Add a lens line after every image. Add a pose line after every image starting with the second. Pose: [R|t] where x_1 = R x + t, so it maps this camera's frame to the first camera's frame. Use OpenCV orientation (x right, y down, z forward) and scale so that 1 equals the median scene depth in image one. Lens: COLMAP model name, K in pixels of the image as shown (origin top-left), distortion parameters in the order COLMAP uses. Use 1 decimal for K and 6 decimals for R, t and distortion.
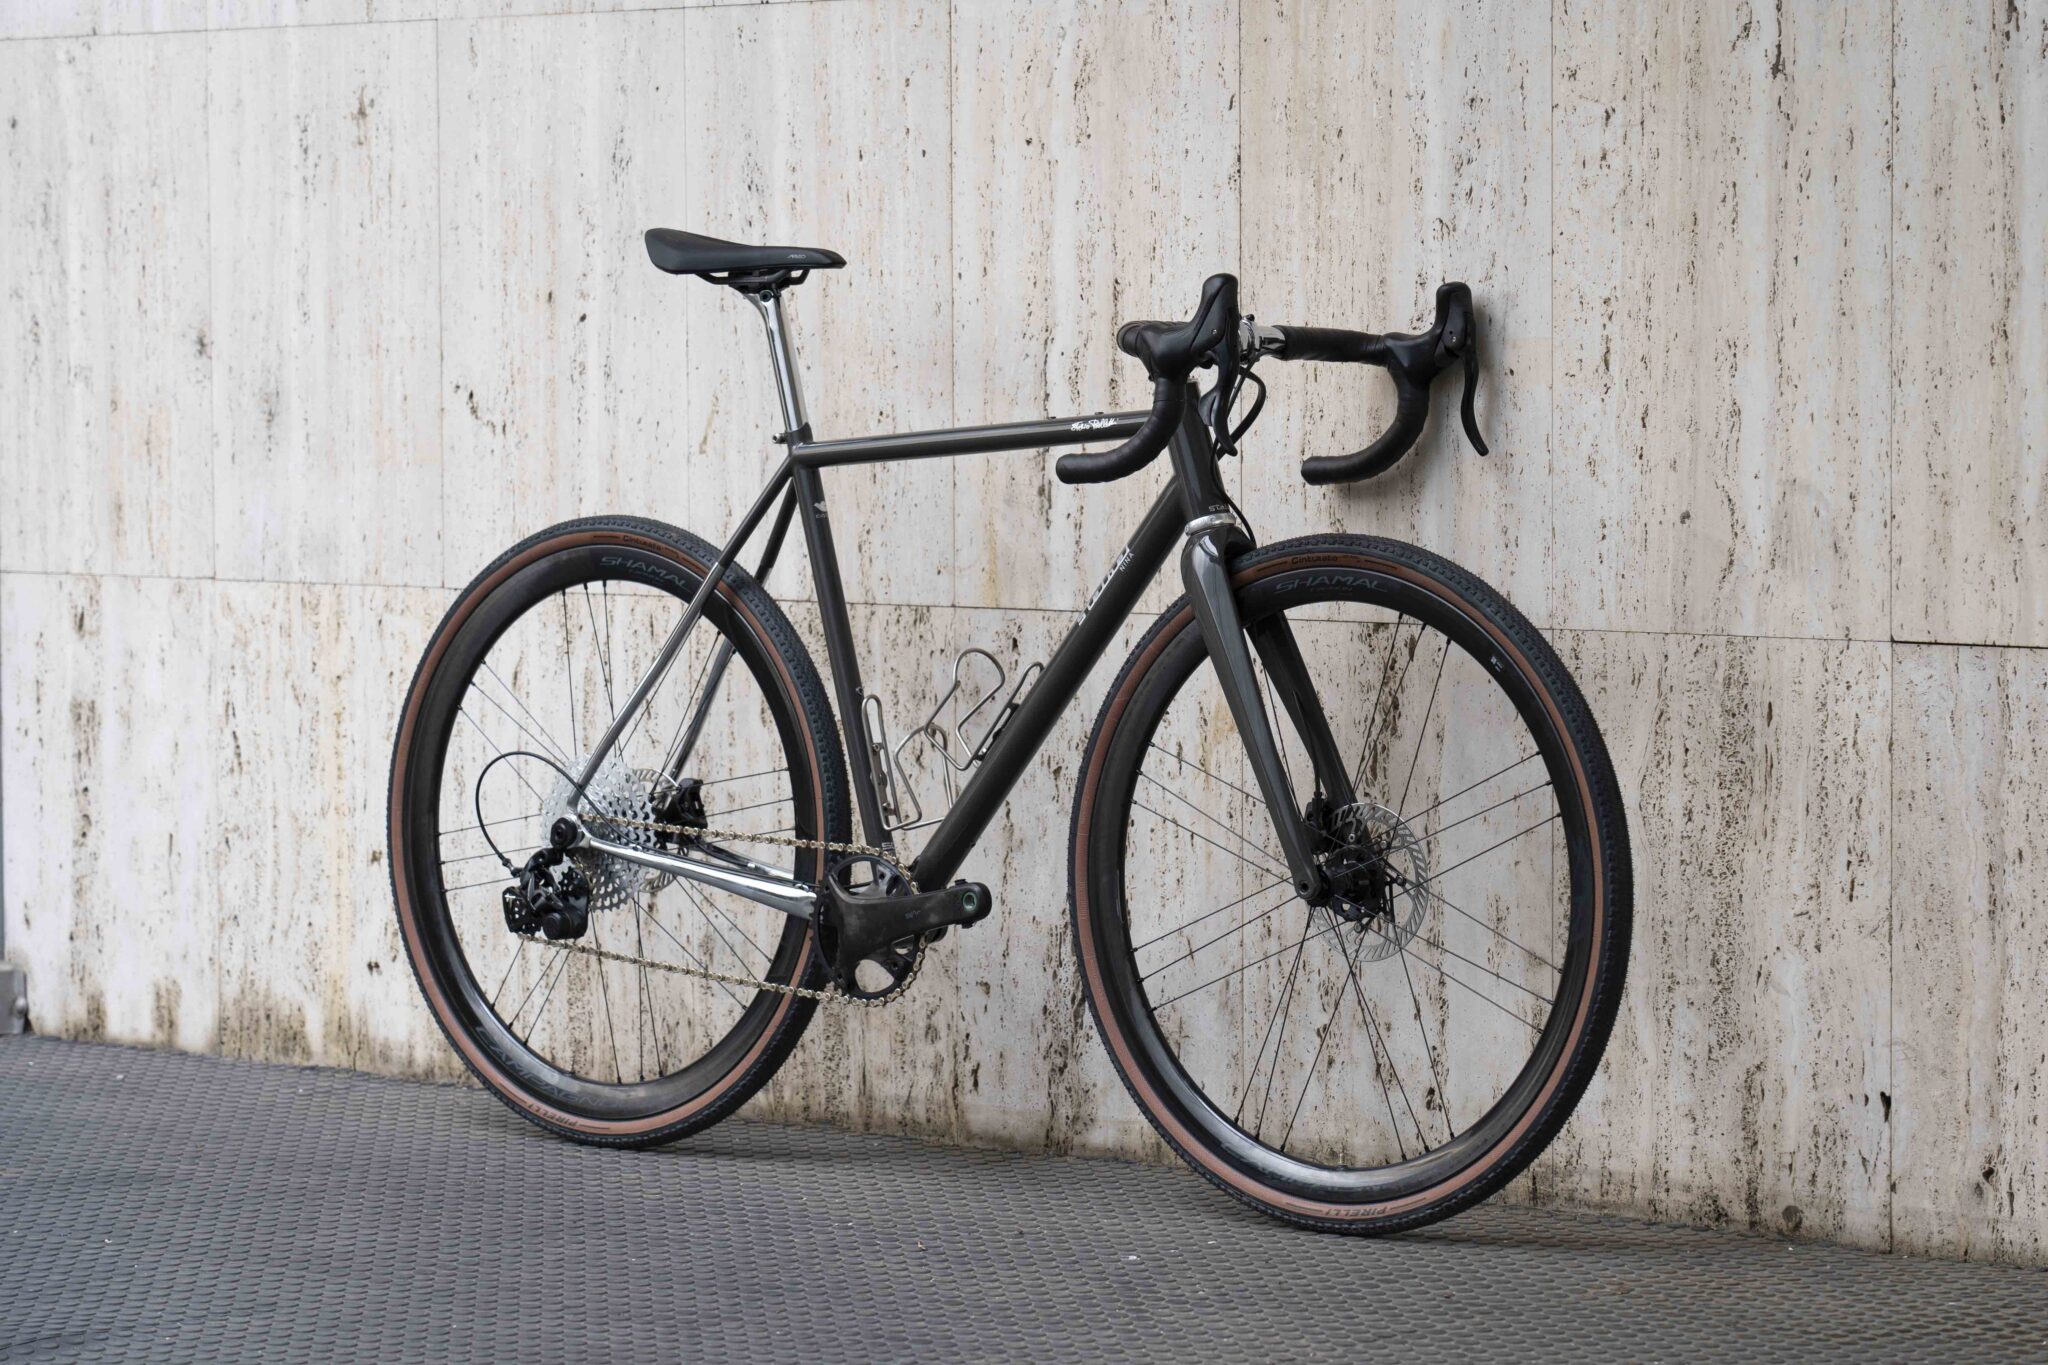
lens RADIAL K [[6120.7, 0, 1078.0], [0, 6120.7, 656.4], [0, 0, 1]] dist [0.042695, 0.457749]
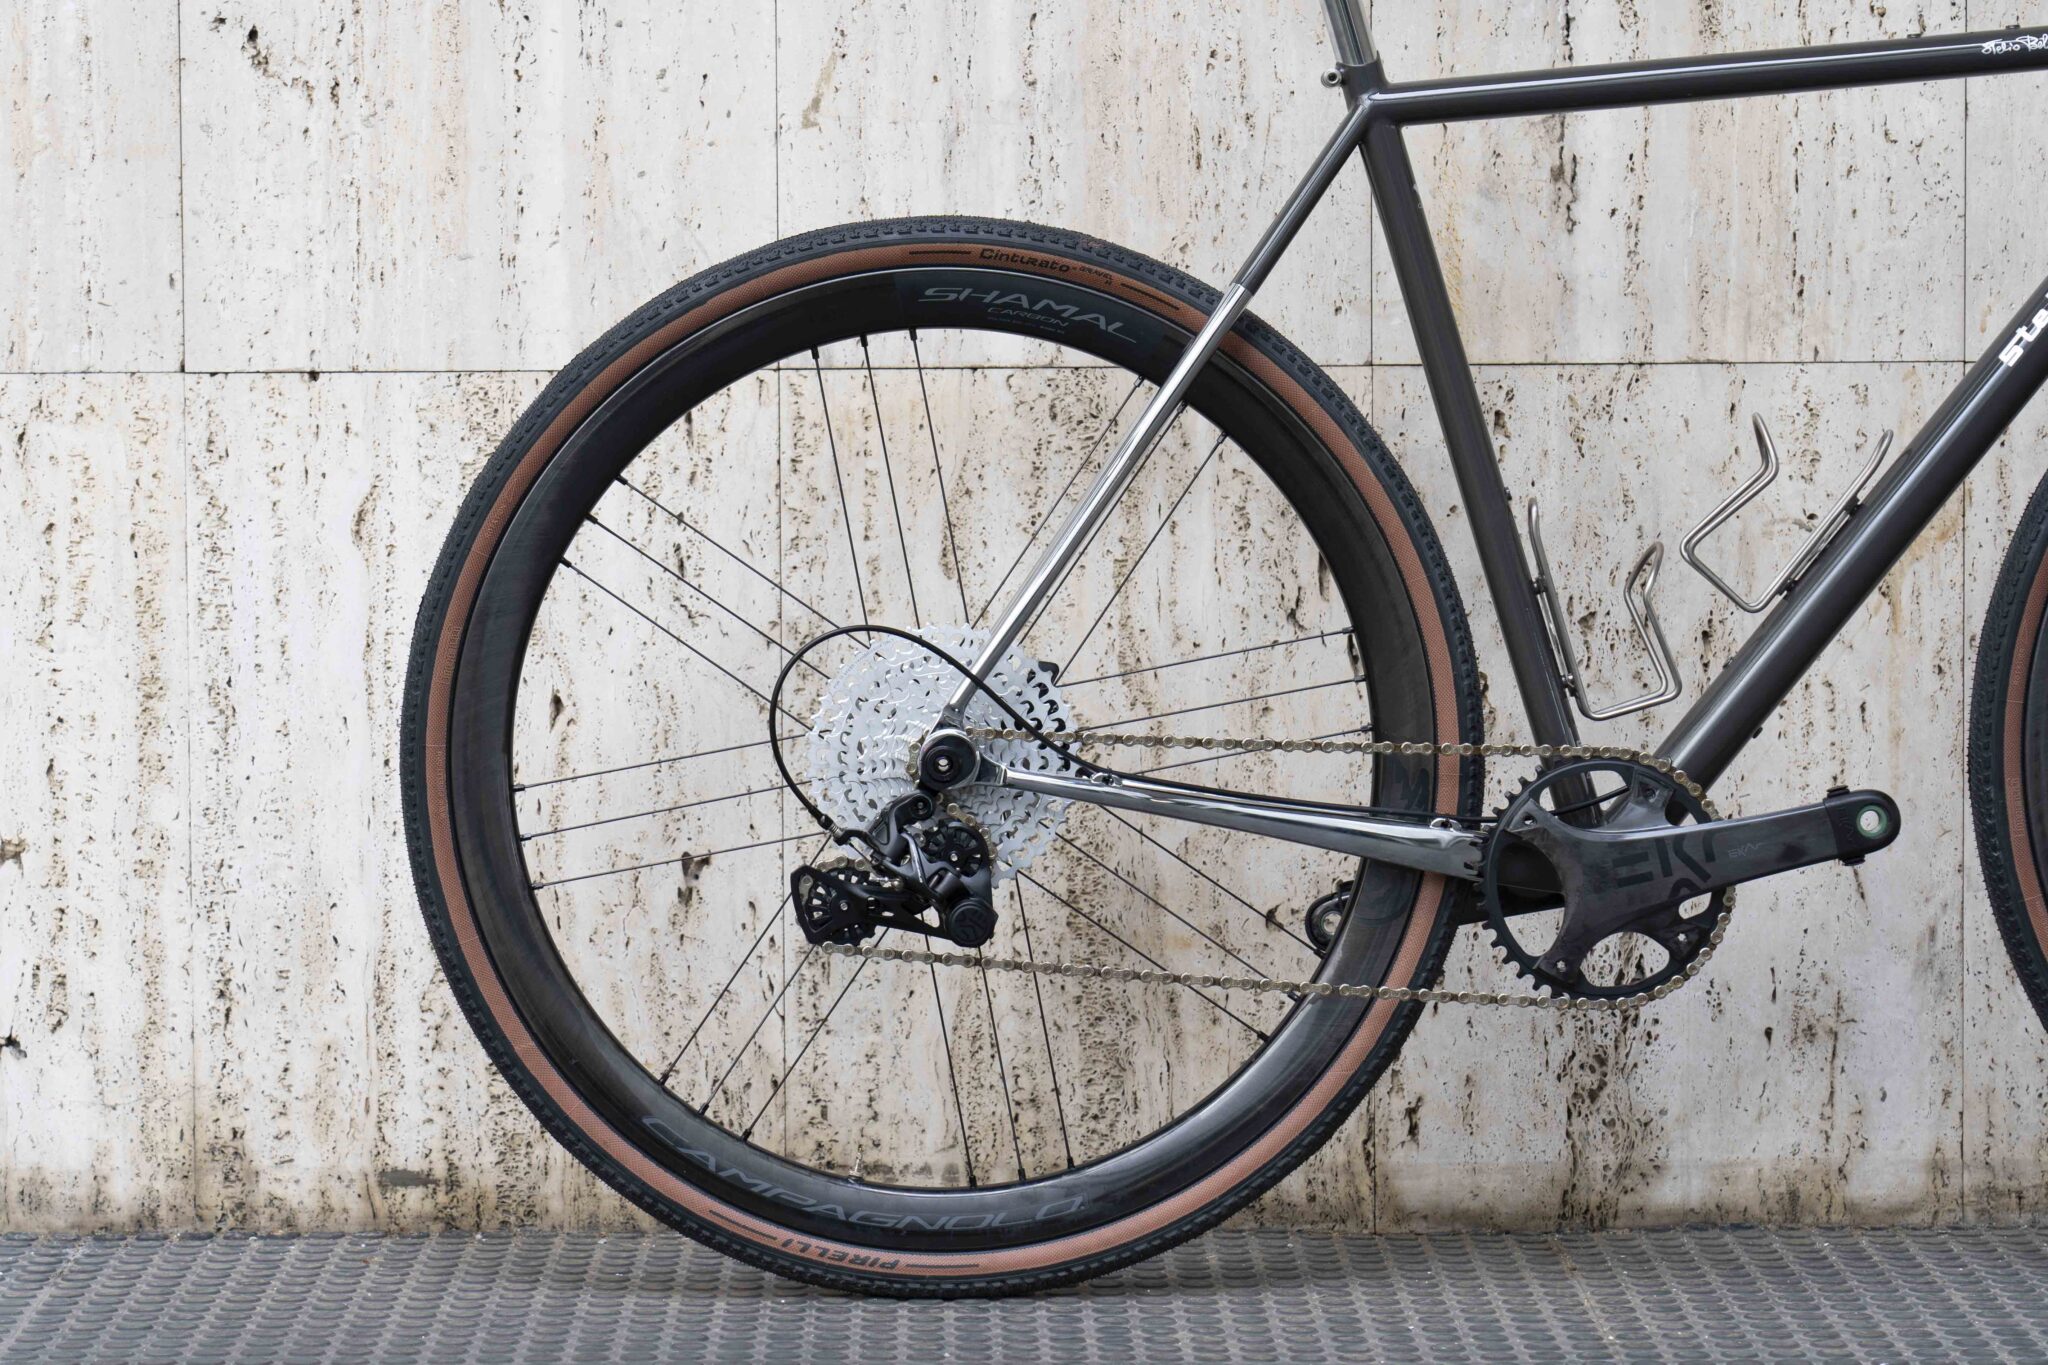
lens RADIAL K [[6310.0, 0, 1026.7], [0, 6310.0, 633.8], [0, 0, 1]] dist [0.051560, 0.241780]
pose [[0.758098, -0.041023, 0.650849, -0.473574], [0.039177, 0.999082, 0.017339, 0.006746], [-0.650963, 0.012354, 0.759009, 0.549980]]
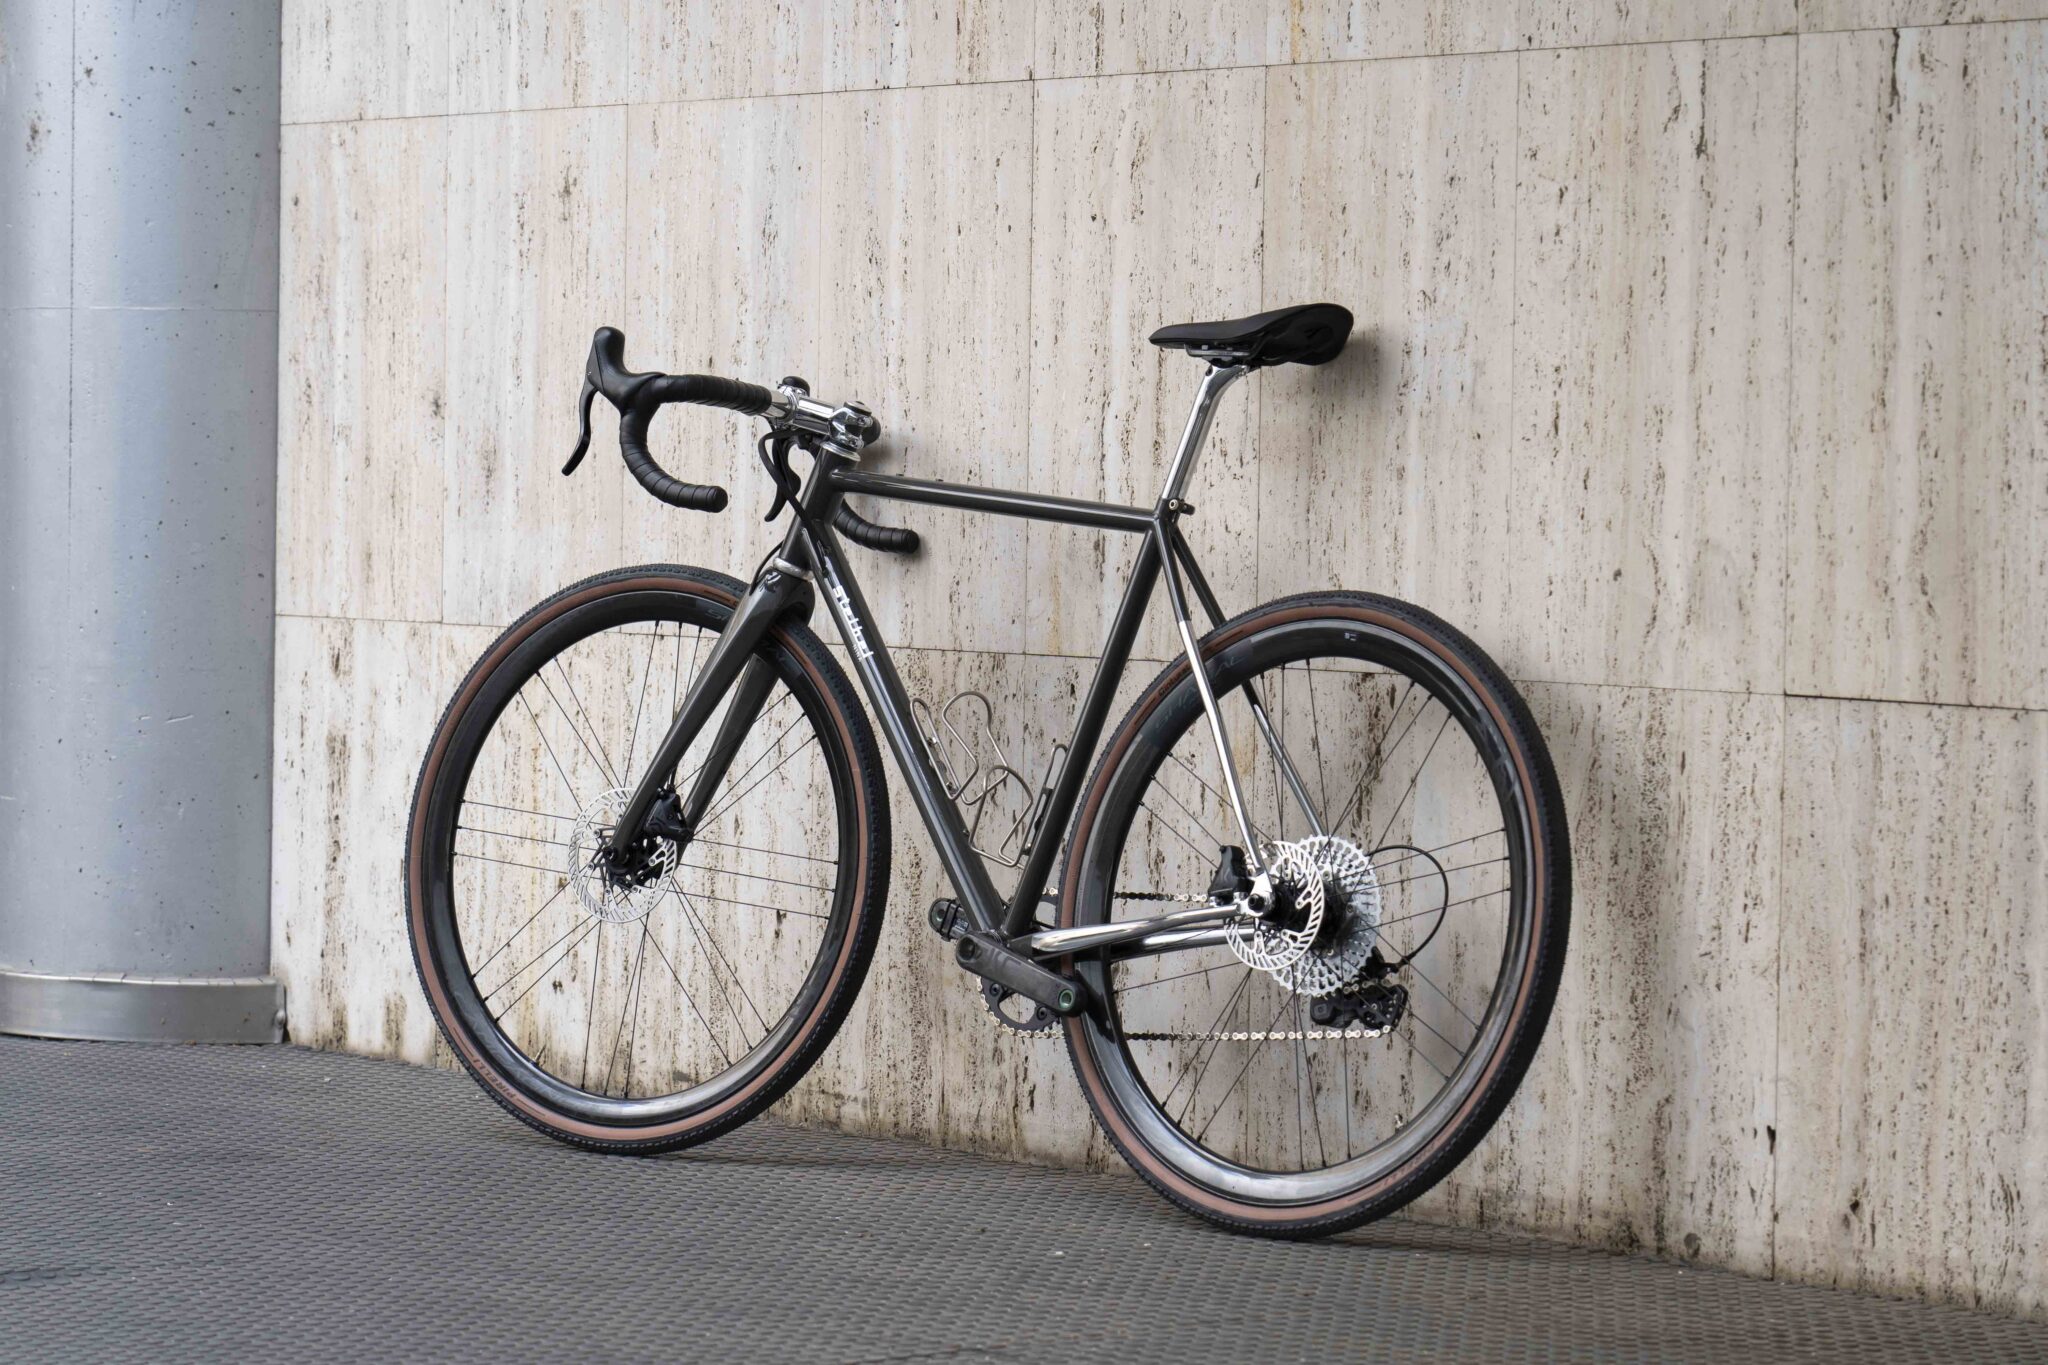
lens RADIAL K [[6148.9, 0, 1024.0], [0, 6148.9, 682.5], [0, 0, 1]] dist [0.013256, 0.580156]
pose [[0.984086, 0.027422, -0.175564, 0.171061], [-0.031470, 0.999298, -0.020318, 0.018891], [0.174883, 0.025520, 0.984258, -0.052677]]
